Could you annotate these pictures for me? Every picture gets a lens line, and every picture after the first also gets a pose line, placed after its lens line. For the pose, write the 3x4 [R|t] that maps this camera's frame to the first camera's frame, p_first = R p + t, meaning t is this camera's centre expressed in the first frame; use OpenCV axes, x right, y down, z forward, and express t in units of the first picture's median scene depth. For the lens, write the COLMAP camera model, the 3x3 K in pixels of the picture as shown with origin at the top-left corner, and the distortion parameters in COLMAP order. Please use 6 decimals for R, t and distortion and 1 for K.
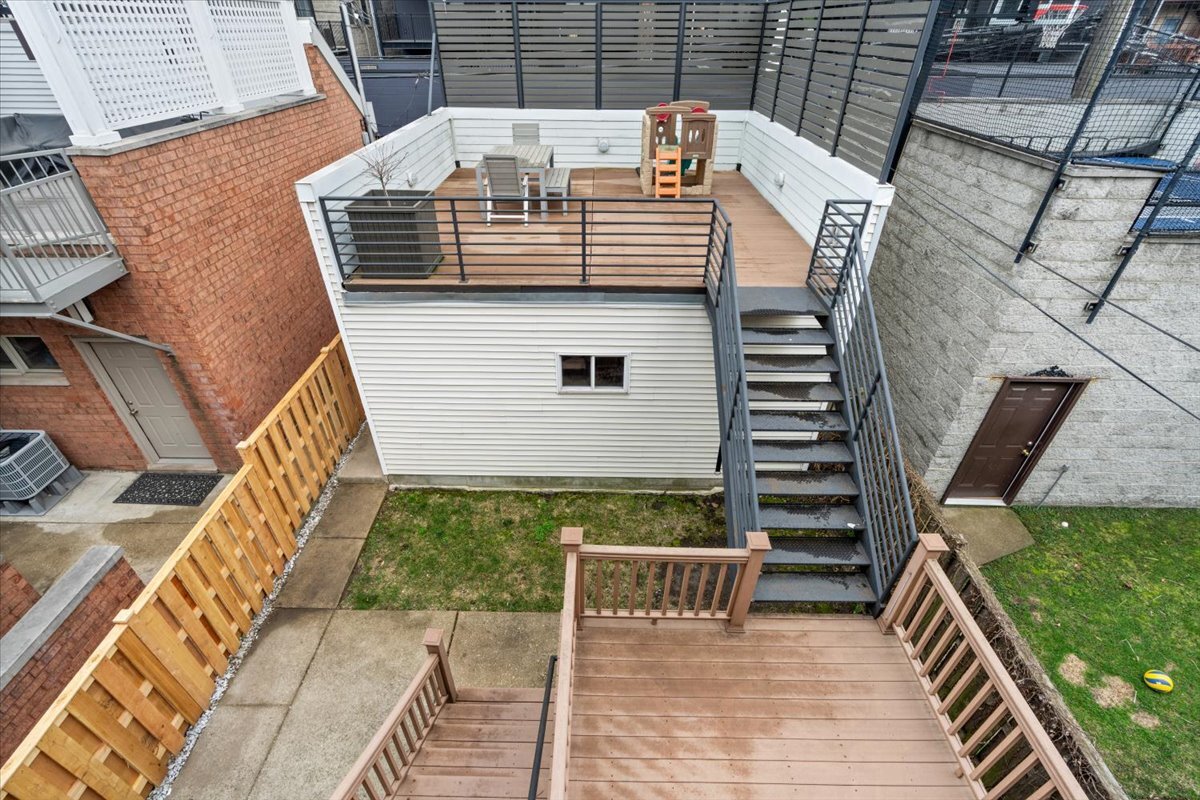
lens RADIAL K [[560.5, 0, 586.0], [0, 560.5, 402.1], [0, 0, 1]] dist [0.003388, 0.000616]
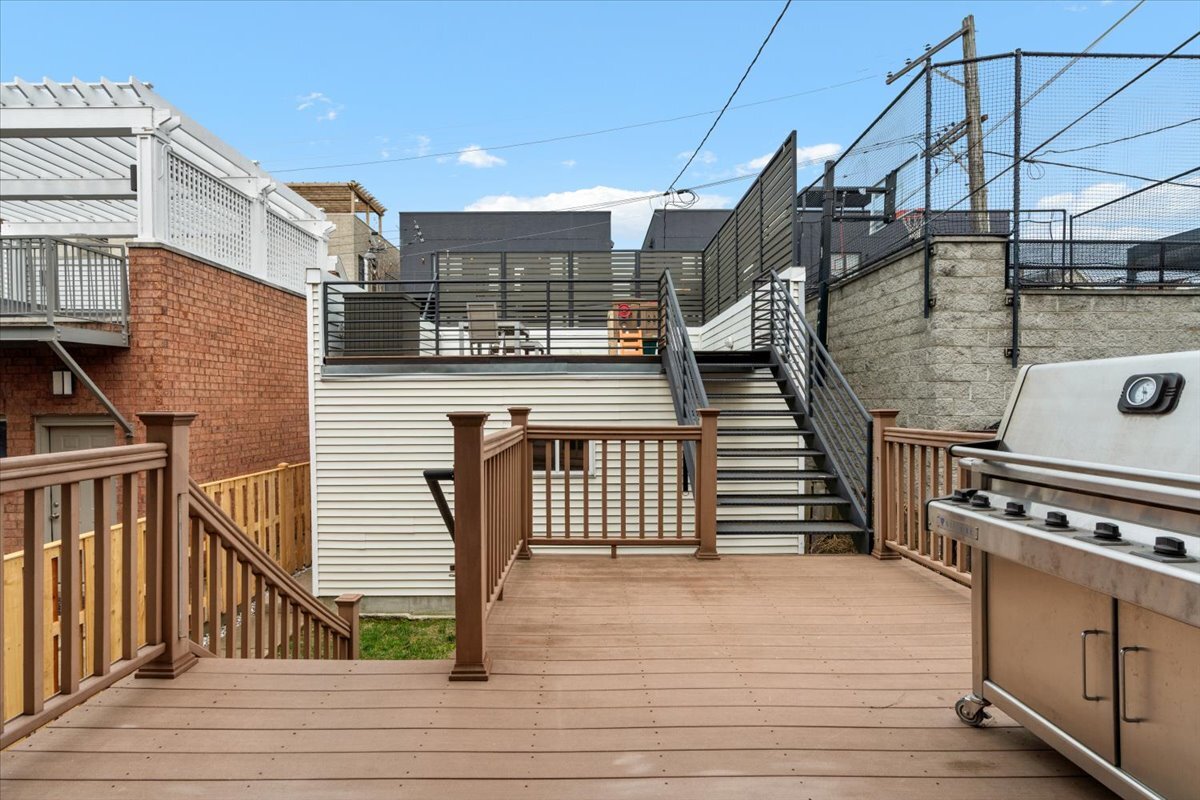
lens RADIAL K [[626.2, 0, 584.2], [0, 626.2, 396.6], [0, 0, 1]] dist [0.003837, 0.001280]
pose [[0.999880, -0.001815, 0.015390, 0.046283], [0.010433, 0.813160, -0.581946, 0.552743], [-0.011459, 0.582037, 0.813082, 0.058730]]
